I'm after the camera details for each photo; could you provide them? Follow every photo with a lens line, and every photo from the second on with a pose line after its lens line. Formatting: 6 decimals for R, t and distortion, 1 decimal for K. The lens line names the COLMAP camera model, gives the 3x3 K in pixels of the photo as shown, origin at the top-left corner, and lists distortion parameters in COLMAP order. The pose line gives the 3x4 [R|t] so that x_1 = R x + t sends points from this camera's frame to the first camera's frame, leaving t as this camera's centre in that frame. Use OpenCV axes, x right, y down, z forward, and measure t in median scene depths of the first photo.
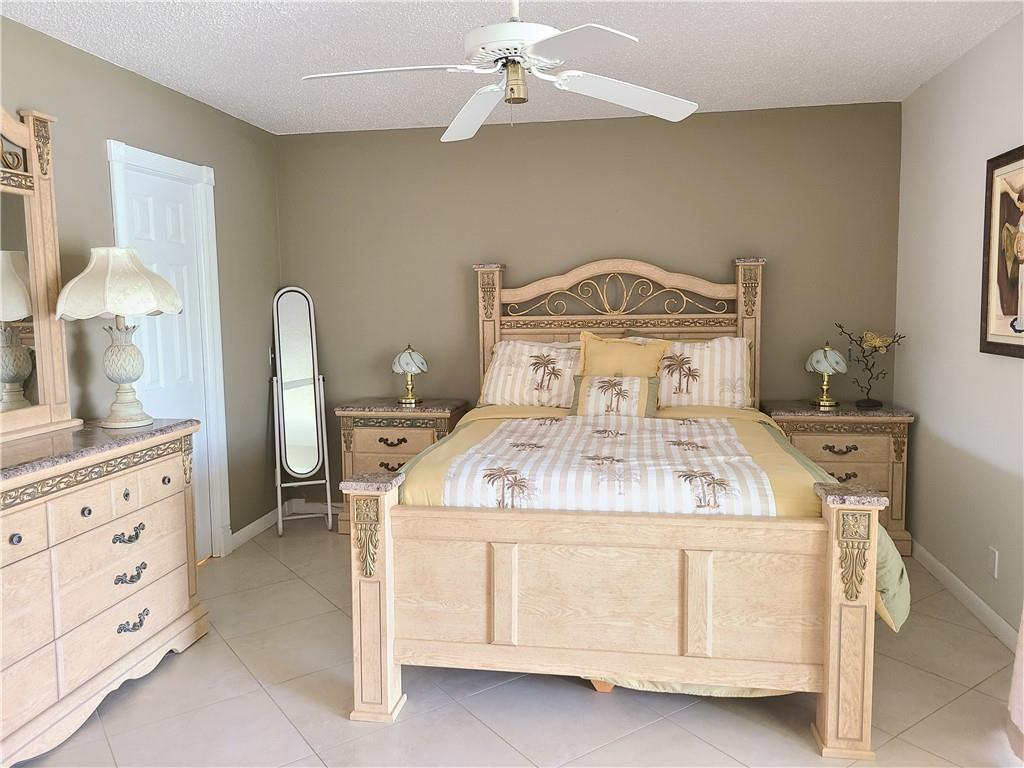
lens RADIAL K [[767.9, 0, 514.1], [0, 767.9, 374.1], [0, 0, 1]] dist [0.062109, -0.047332]
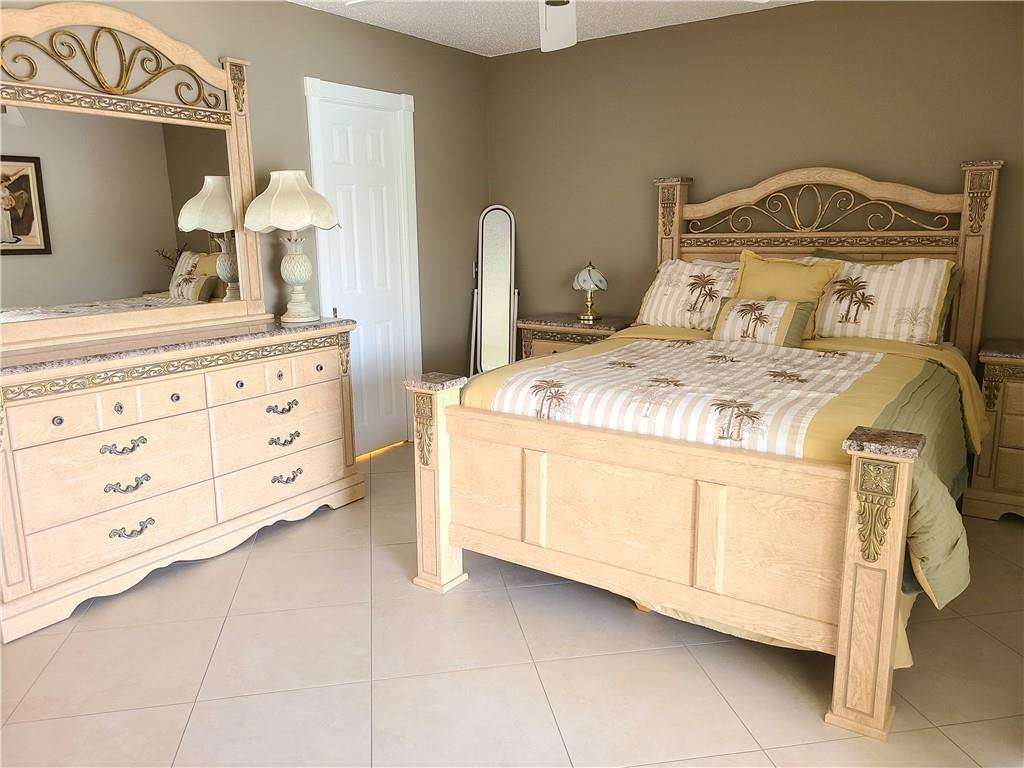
lens RADIAL K [[765.0, 0, 508.3], [0, 765.0, 380.9], [0, 0, 1]] dist [0.064160, -0.050772]
pose [[0.901634, 0.087853, -0.423482, 0.335533], [-0.041013, 0.992107, 0.118495, 0.003226], [0.430550, -0.089471, 0.898121, 0.052009]]
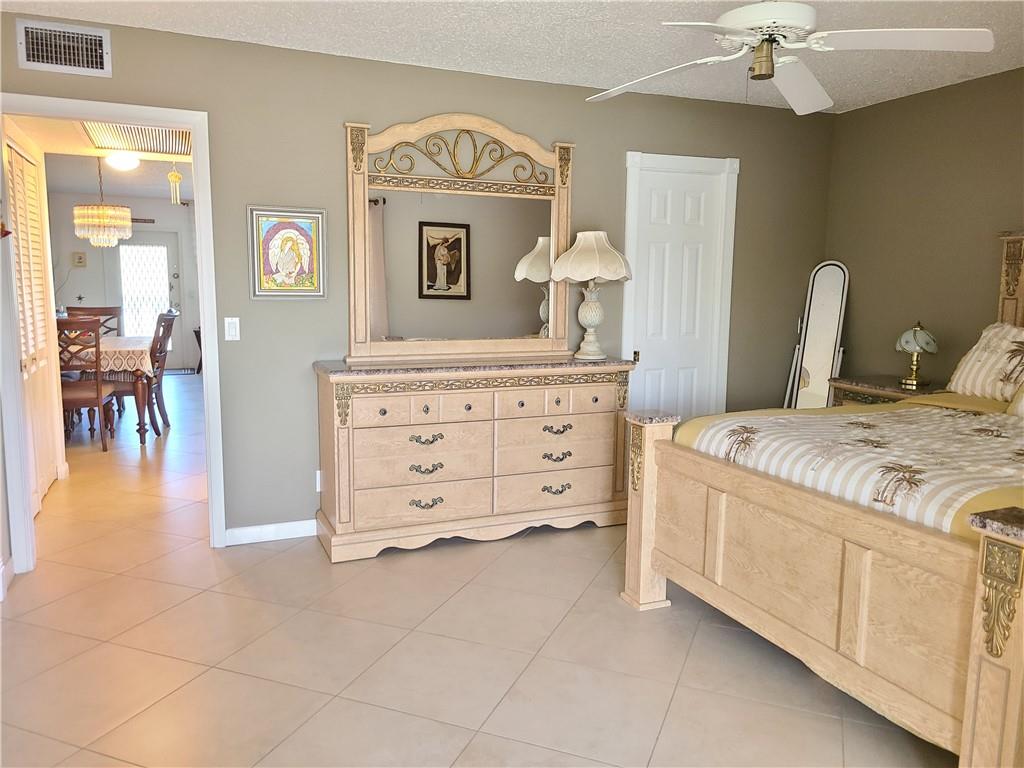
lens RADIAL K [[767.2, 0, 511.2], [0, 767.2, 381.7], [0, 0, 1]] dist [0.060044, -0.046463]
pose [[0.534871, 0.127874, -0.835201, 0.634329], [-0.098843, 0.991164, 0.088453, -0.001883], [0.839132, 0.035243, 0.542785, 0.130707]]
